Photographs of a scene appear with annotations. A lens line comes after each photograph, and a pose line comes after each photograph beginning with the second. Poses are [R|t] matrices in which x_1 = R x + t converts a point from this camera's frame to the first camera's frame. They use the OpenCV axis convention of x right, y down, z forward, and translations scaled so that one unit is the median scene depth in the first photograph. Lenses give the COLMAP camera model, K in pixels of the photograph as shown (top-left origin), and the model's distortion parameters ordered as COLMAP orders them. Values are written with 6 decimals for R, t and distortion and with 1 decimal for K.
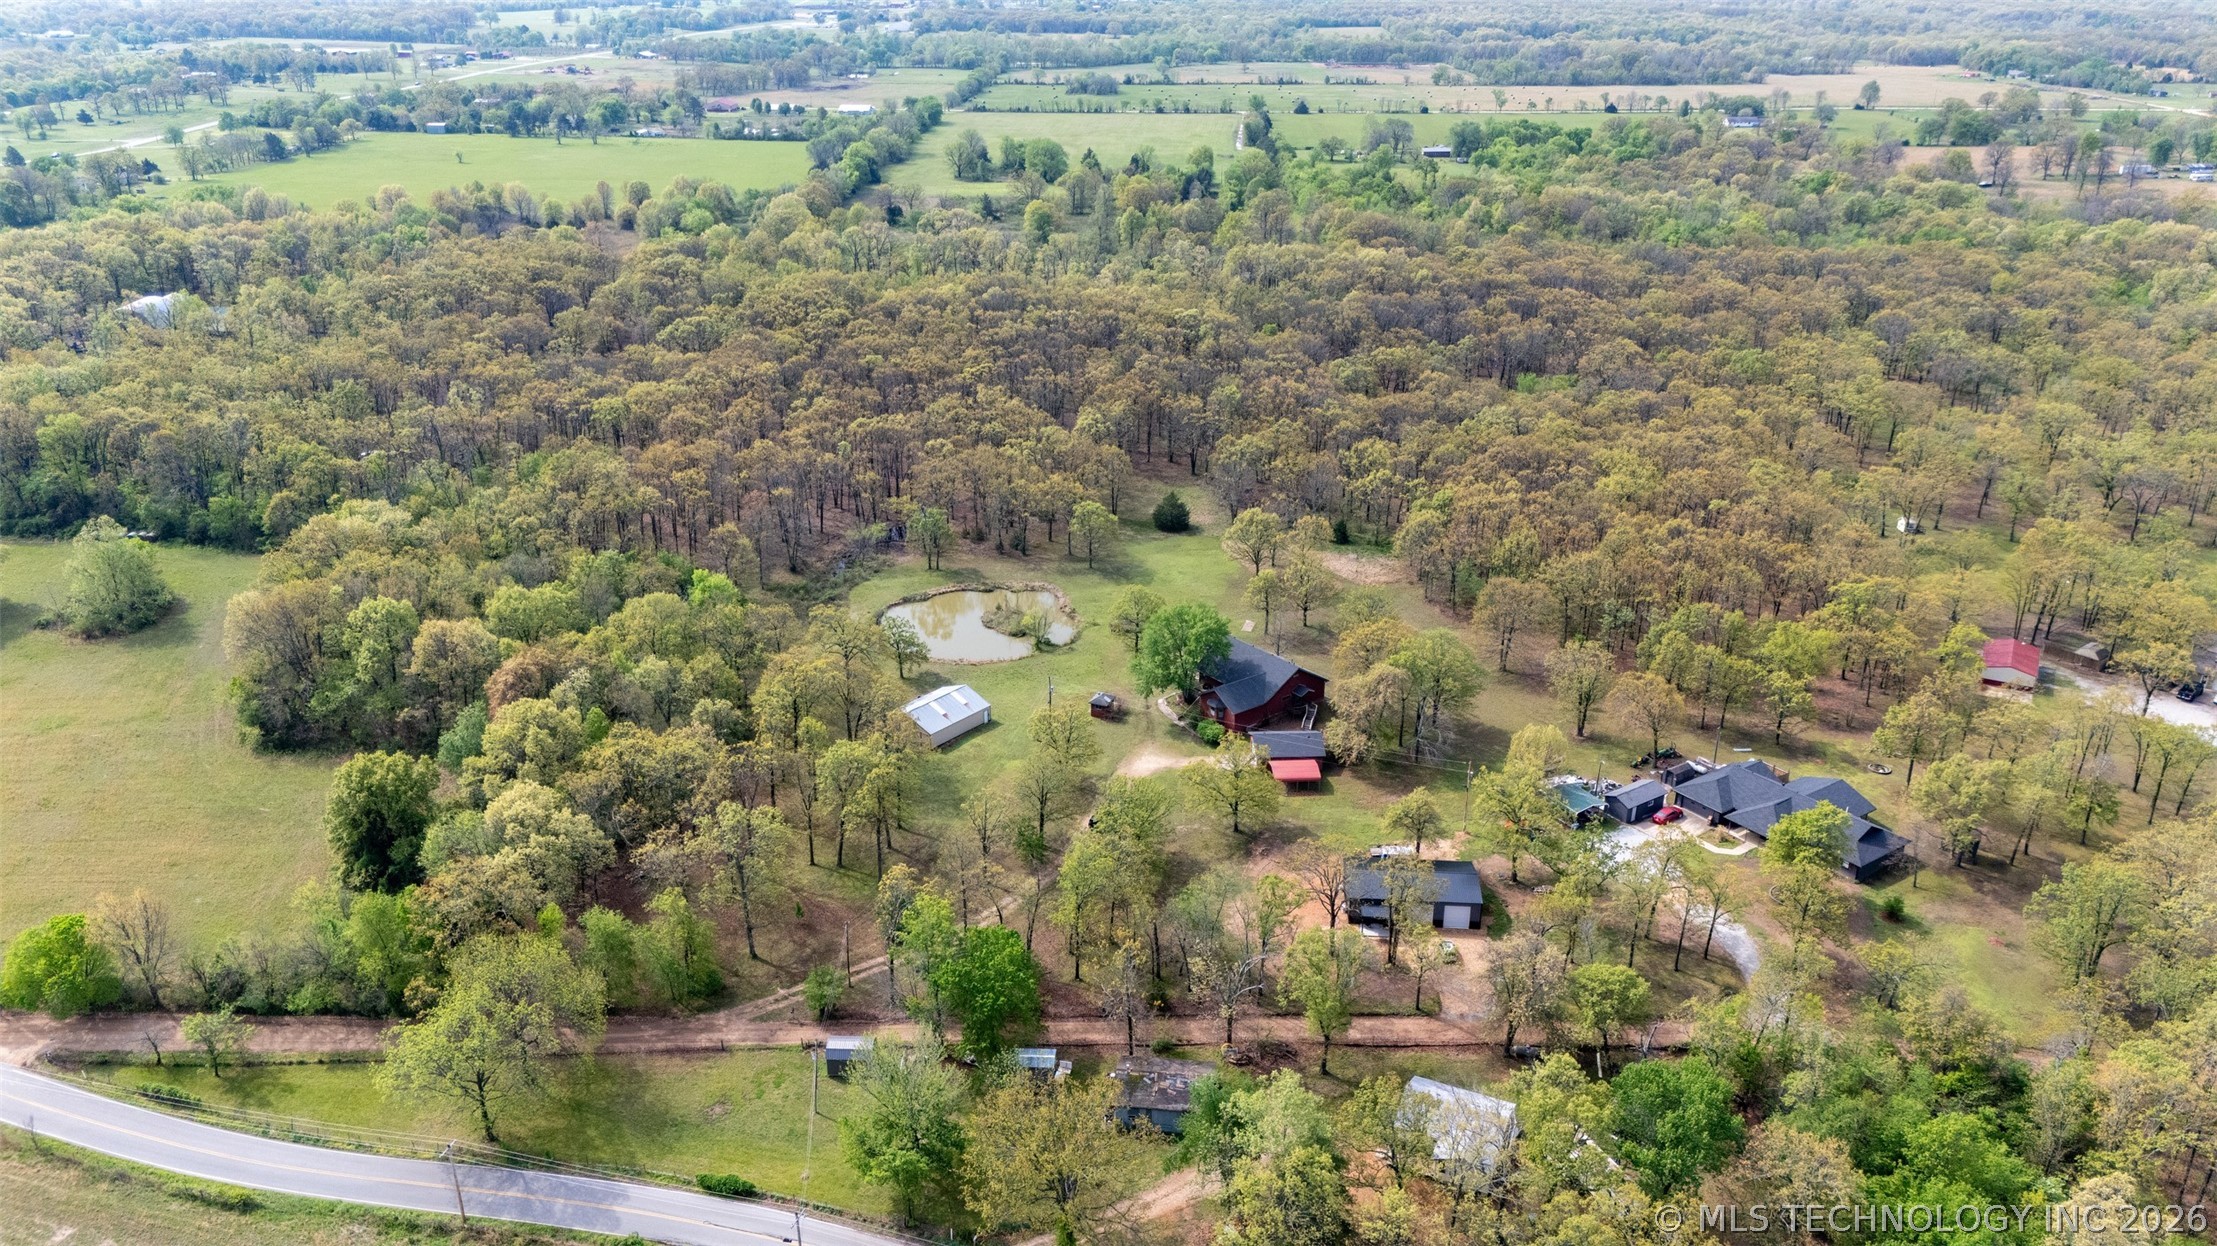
lens RADIAL K [[1643.0, 0, 1108.5], [0, 1643.0, 623.0], [0, 0, 1]] dist [0.109823, -0.117186]
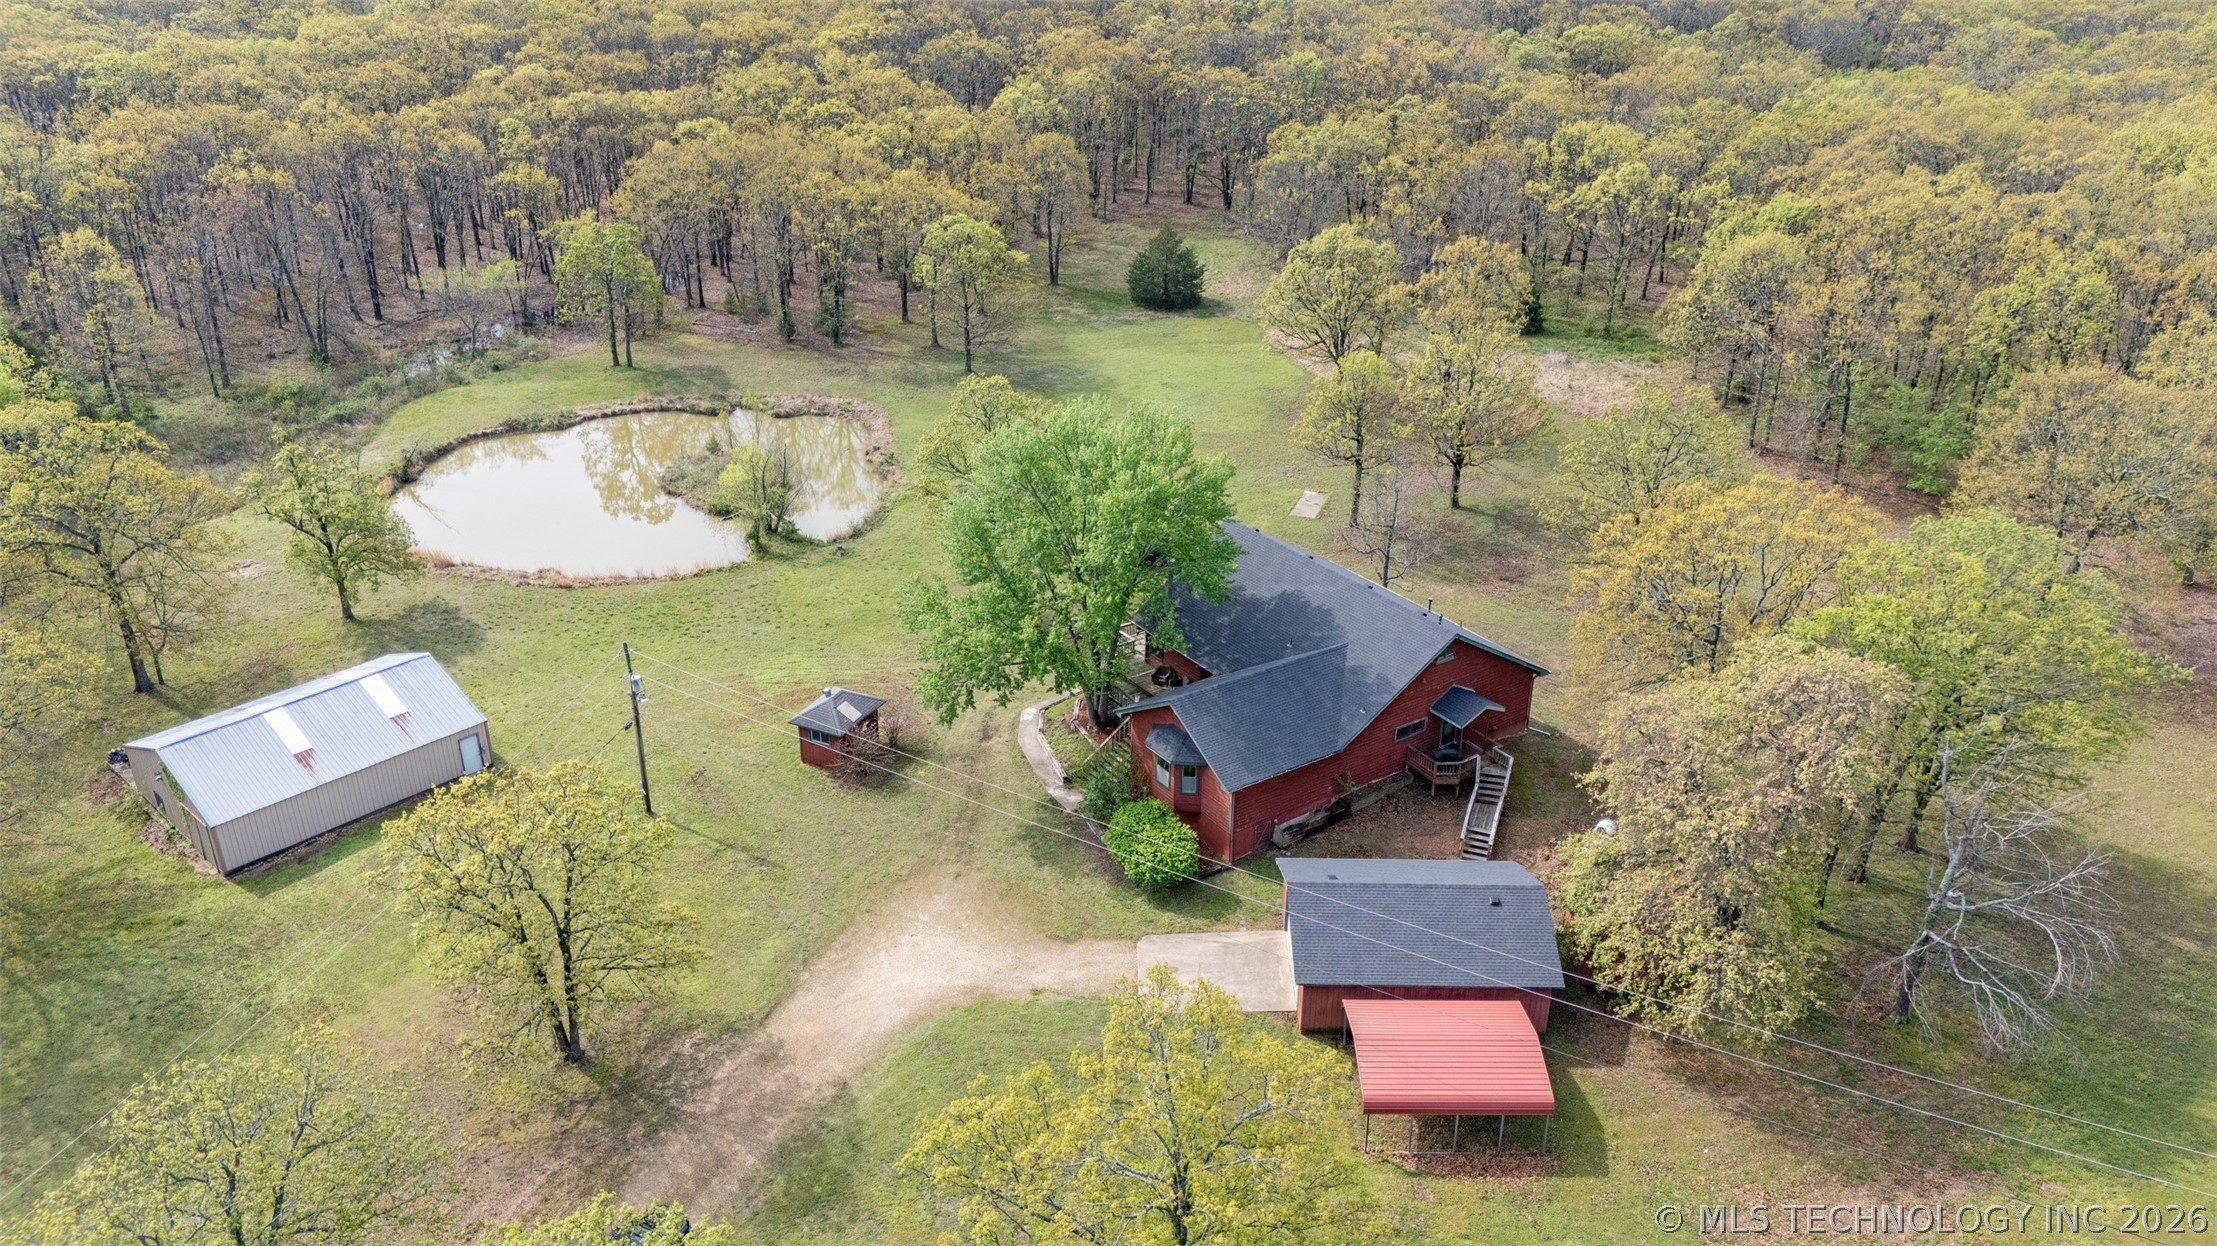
lens RADIAL K [[1643.0, 0, 1108.5], [0, 1643.0, 623.0], [0, 0, 1]] dist [0.109823, -0.117186]
pose [[0.998257, 0.026008, -0.052985, 0.060350], [-0.022705, 0.997818, 0.062001, 0.007331], [0.054482, -0.060689, 0.996669, 0.618488]]
